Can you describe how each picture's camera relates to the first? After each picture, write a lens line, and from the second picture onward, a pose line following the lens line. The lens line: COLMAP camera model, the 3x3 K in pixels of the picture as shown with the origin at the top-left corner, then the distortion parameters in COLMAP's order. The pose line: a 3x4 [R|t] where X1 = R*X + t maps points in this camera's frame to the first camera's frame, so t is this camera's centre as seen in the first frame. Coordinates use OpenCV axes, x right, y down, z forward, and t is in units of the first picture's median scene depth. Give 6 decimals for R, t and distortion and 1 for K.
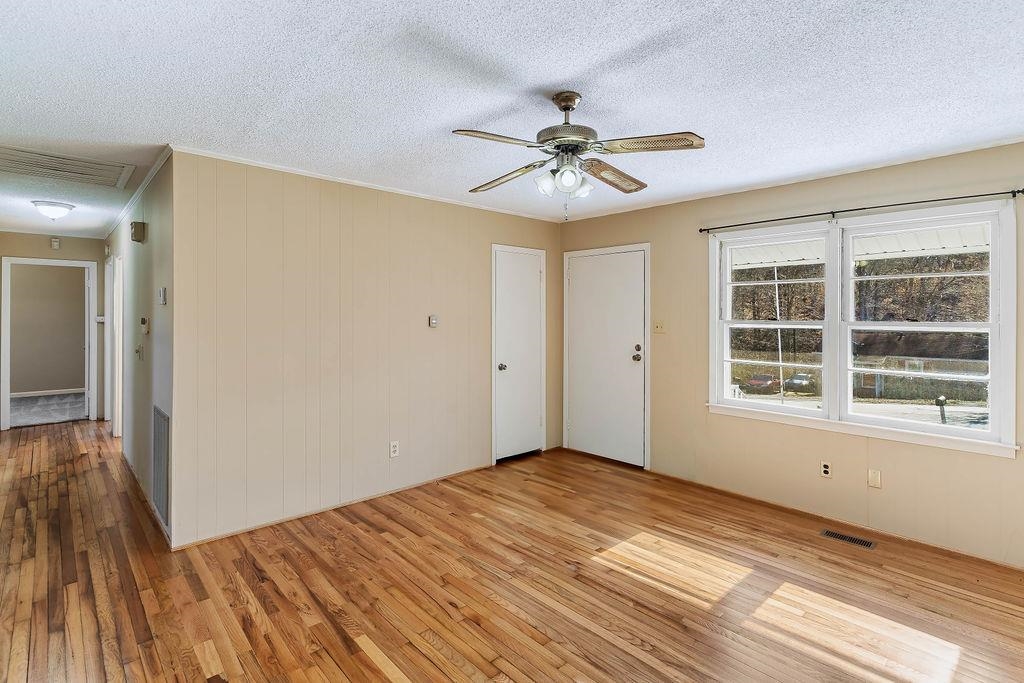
lens RADIAL K [[499.8, 0, 516.2], [0, 499.8, 315.9], [0, 0, 1]] dist [-0.000577, -0.000358]
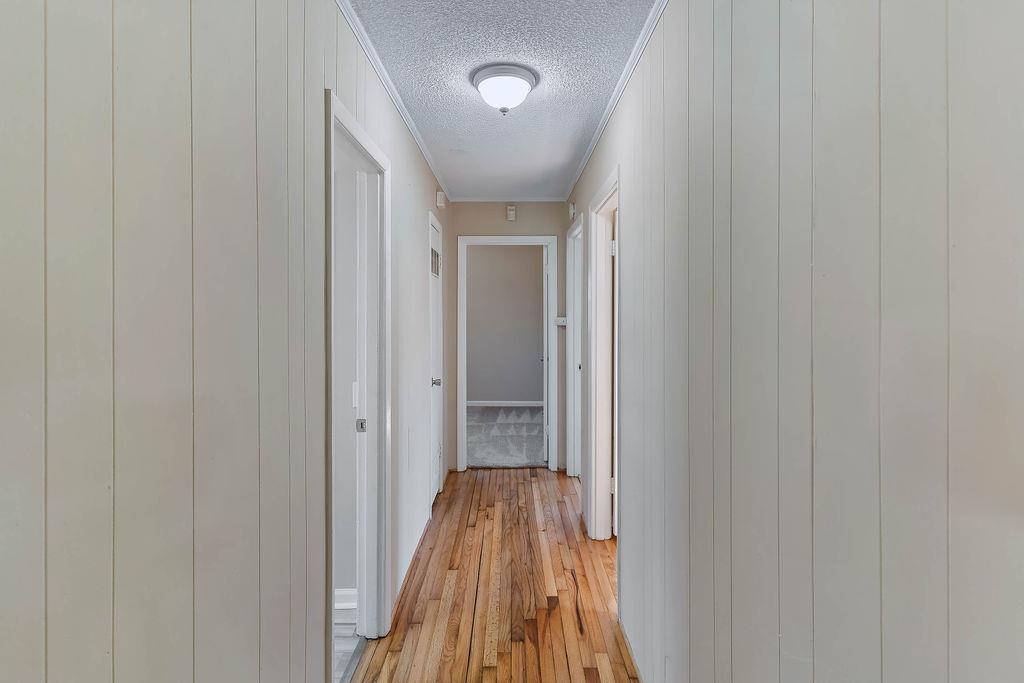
lens RADIAL K [[499.8, 0, 516.2], [0, 499.8, 315.9], [0, 0, 1]] dist [-0.000577, -0.000358]
pose [[0.736449, 0.001154, -0.676492, -0.543787], [0.002556, 0.999987, 0.004489, -0.004533], [0.676489, -0.005035, 0.736436, 0.598421]]
